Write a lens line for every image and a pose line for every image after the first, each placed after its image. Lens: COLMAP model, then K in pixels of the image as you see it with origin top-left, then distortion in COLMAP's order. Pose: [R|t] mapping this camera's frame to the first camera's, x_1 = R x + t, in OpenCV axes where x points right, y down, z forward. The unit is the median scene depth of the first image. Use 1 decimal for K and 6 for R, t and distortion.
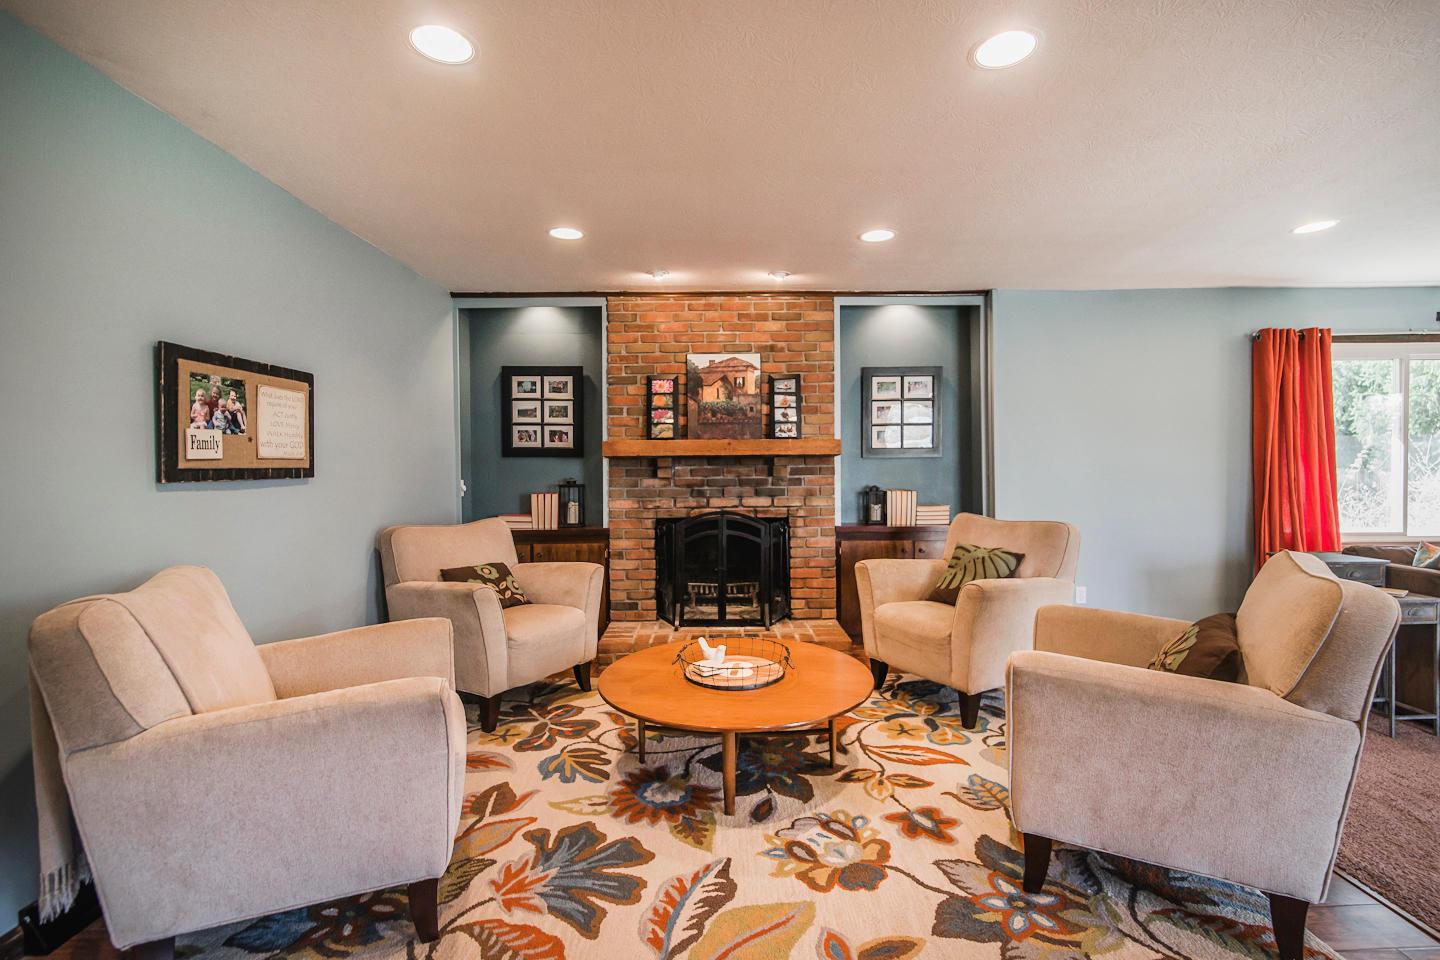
lens RADIAL K [[667.1, 0, 728.5], [0, 667.1, 476.8], [0, 0, 1]] dist [0.003194, -0.000022]
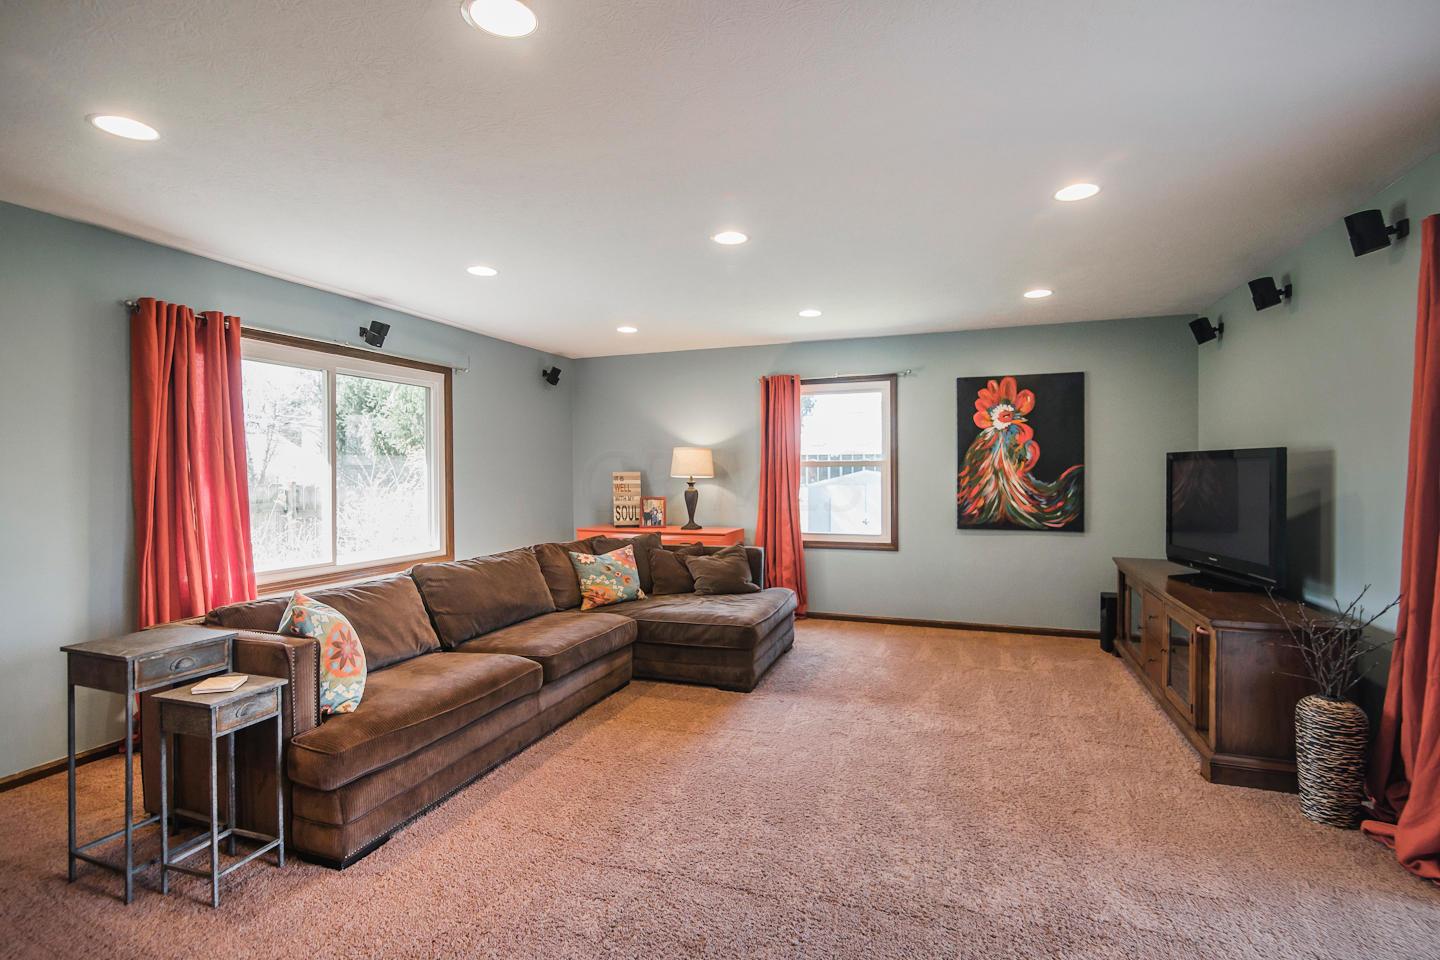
lens RADIAL K [[664.9, 0, 735.0], [0, 664.9, 477.7], [0, 0, 1]] dist [-0.003523, -0.000468]
pose [[0.346909, -0.002835, 0.937894, 0.357474], [0.016137, 0.999865, -0.002946, -0.020240], [-0.937760, 0.016156, 0.346908, 0.177480]]
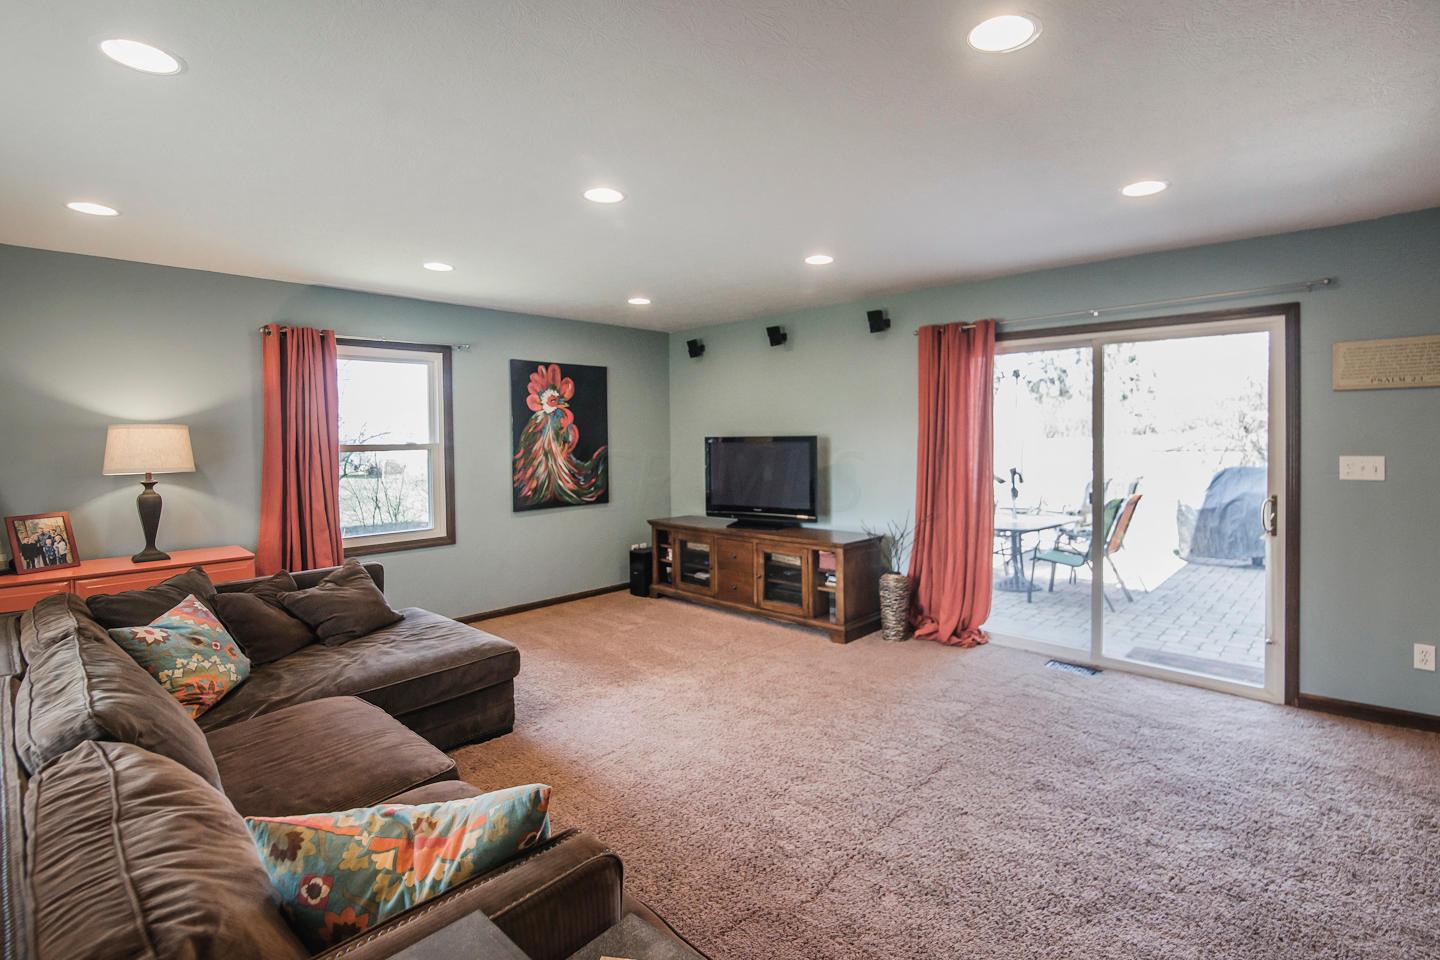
lens RADIAL K [[674.0, 0, 737.4], [0, 674.0, 449.1], [0, 0, 1]] dist [-0.002449, -0.000027]
pose [[-0.726049, 0.005514, 0.687621, 0.499010], [0.029769, 0.999282, 0.023420, -0.051887], [-0.686998, 0.037474, -0.725692, 0.791779]]
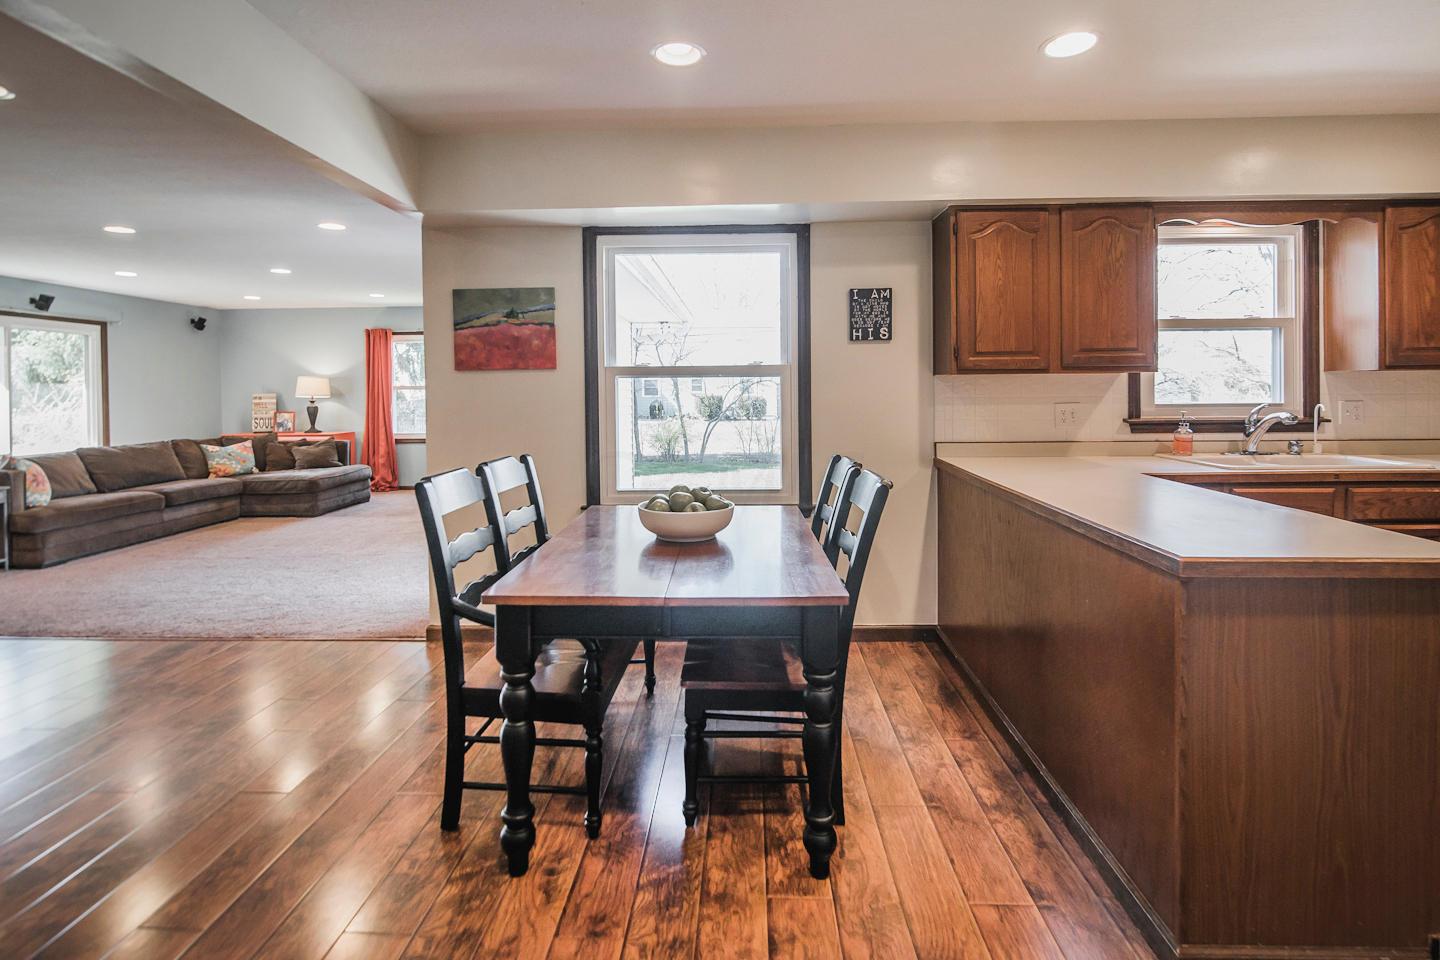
lens RADIAL K [[695.9, 0, 735.3], [0, 695.9, 401.9], [0, 0, 1]] dist [0.000515, -0.000563]
pose [[0.035682, -0.005562, 0.999348, -0.367226], [0.024732, 0.999683, 0.004681, 0.007313], [-0.999057, 0.024548, 0.035808, -0.544541]]
